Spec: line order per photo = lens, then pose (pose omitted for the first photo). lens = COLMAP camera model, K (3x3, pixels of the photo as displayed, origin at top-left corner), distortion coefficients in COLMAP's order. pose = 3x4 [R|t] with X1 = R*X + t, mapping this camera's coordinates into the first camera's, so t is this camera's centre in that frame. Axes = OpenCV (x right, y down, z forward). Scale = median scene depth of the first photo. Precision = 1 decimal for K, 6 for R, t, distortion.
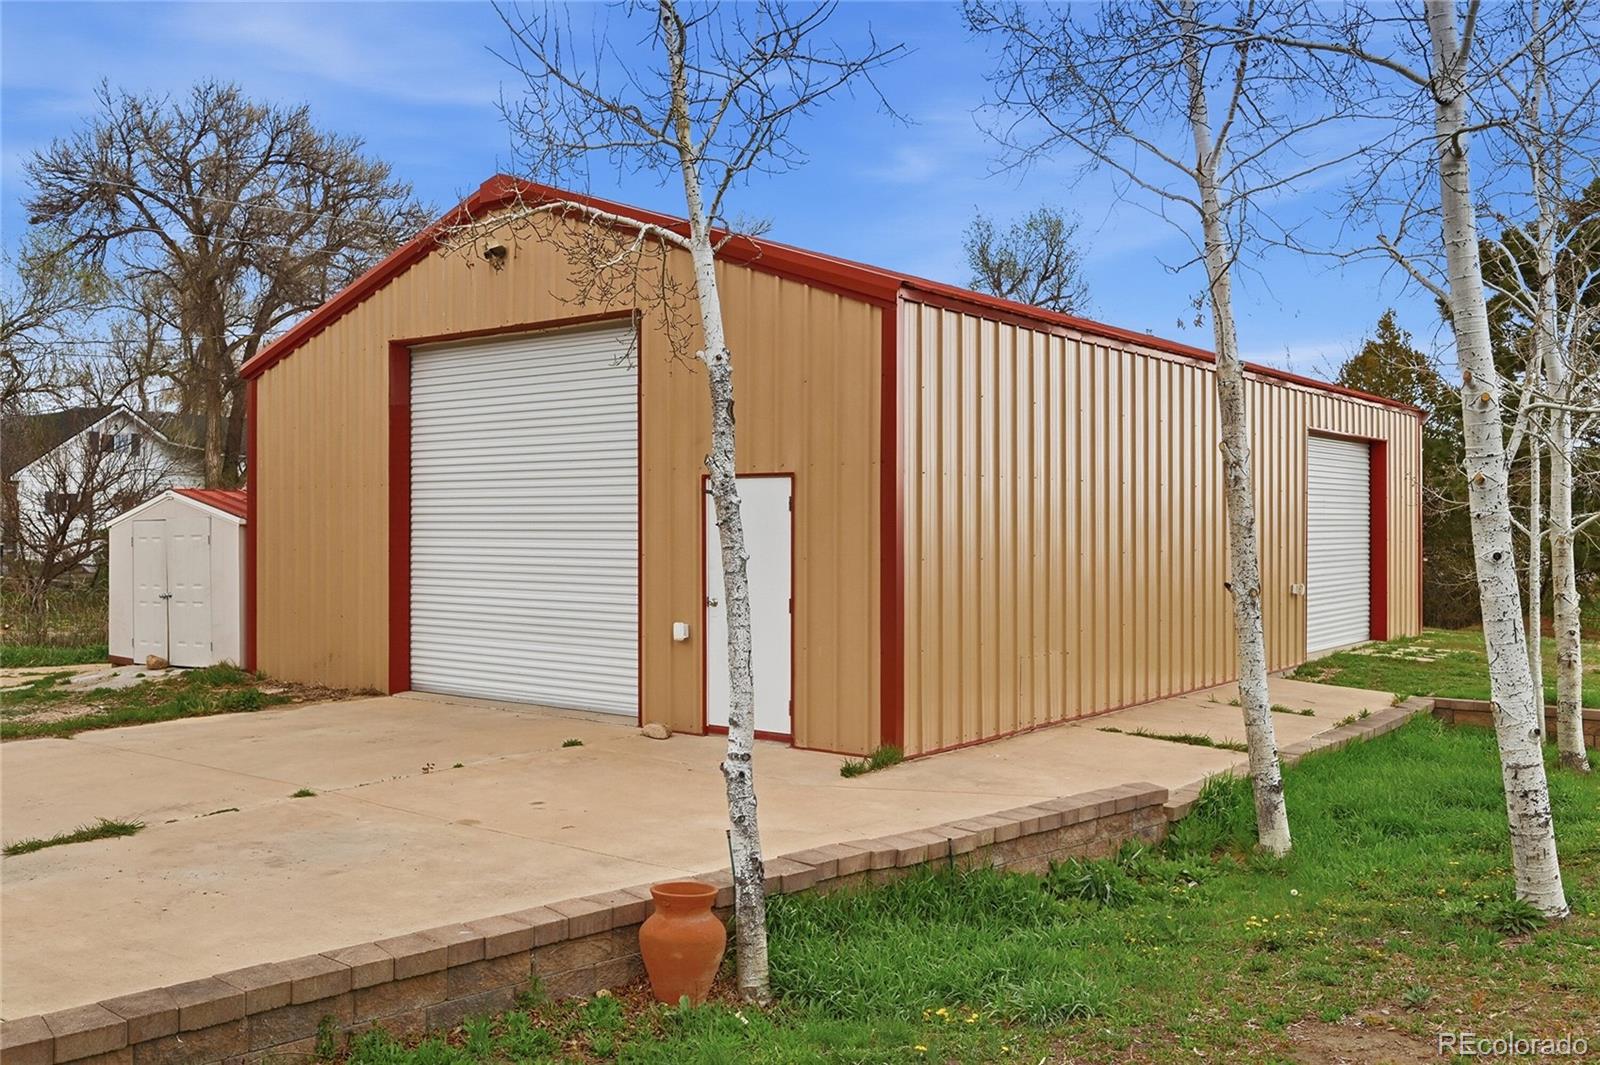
lens RADIAL K [[1390.5, 0, 801.6], [0, 1390.5, 526.3], [0, 0, 1]] dist [-0.016995, -0.000519]
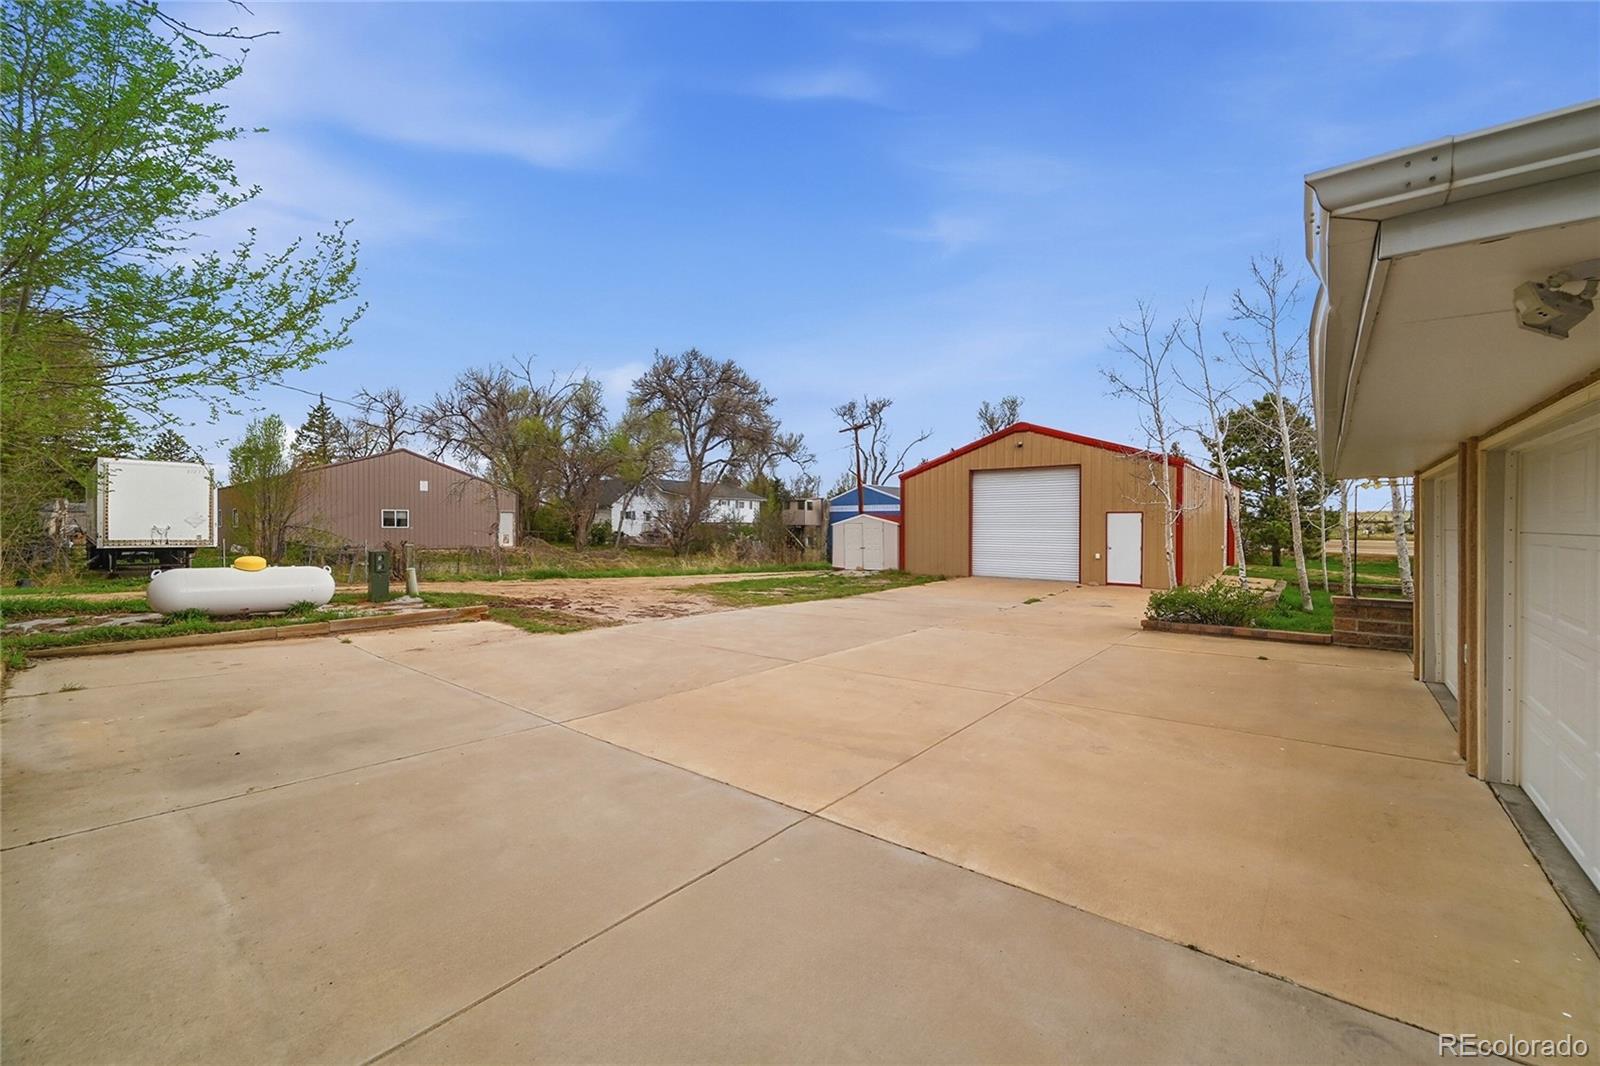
lens RADIAL K [[629.4, 0, 799.8], [0, 629.4, 532.7], [0, 0, 1]] dist [0.000292, 0.000019]
pose [[0.999129, 0.004273, -0.041503, -0.537415], [-0.003830, 0.999935, 0.010756, 0.001167], [0.041547, -0.010588, 0.999080, -0.432531]]
